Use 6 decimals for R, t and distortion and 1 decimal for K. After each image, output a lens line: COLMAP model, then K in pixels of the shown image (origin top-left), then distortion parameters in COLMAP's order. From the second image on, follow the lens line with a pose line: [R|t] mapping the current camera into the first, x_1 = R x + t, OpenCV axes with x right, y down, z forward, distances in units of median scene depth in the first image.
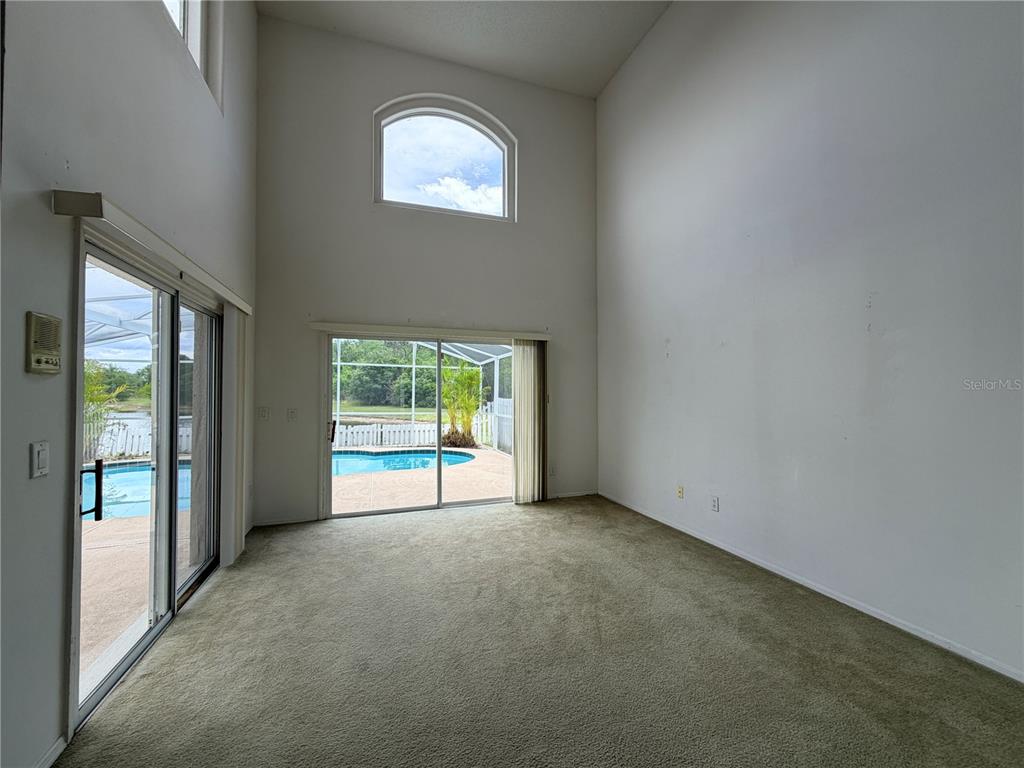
lens RADIAL K [[407.2, 0, 510.4], [0, 407.2, 383.8], [0, 0, 1]] dist [-0.000543, -0.000201]
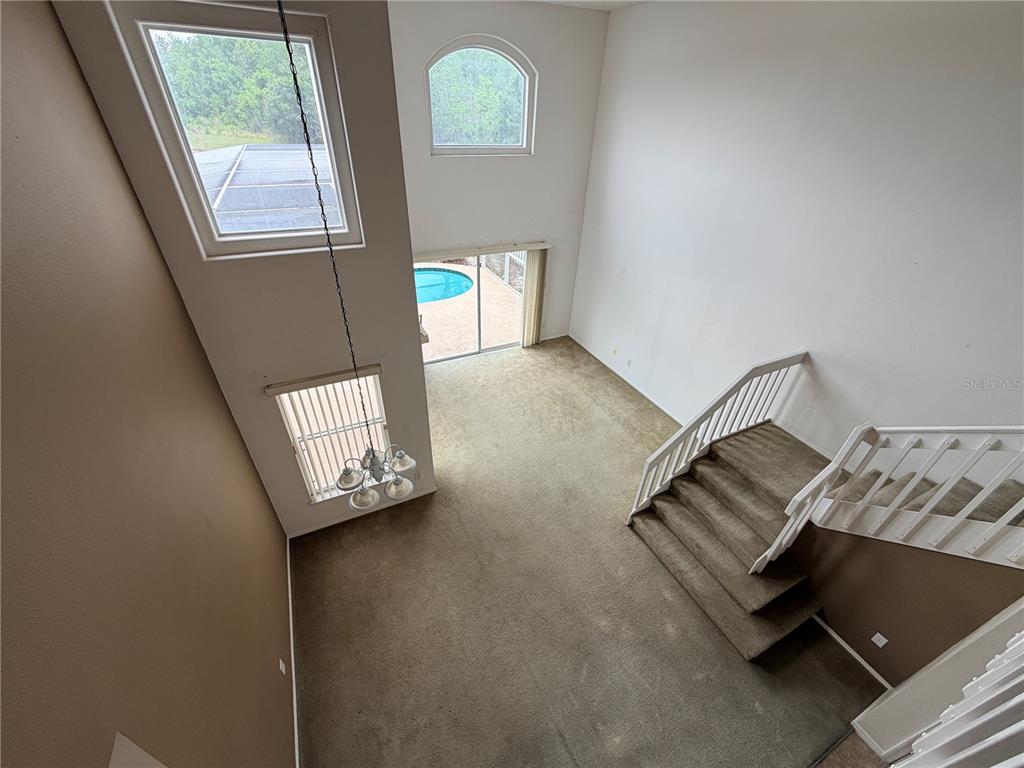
lens RADIAL K [[407.2, 0, 510.4], [0, 407.2, 383.8], [0, 0, 1]] dist [-0.000543, -0.000201]
pose [[0.992649, -0.035658, 0.115656, -0.267239], [-0.037483, 0.818054, 0.573919, -0.625249], [-0.115078, -0.574035, 0.810704, -0.528485]]
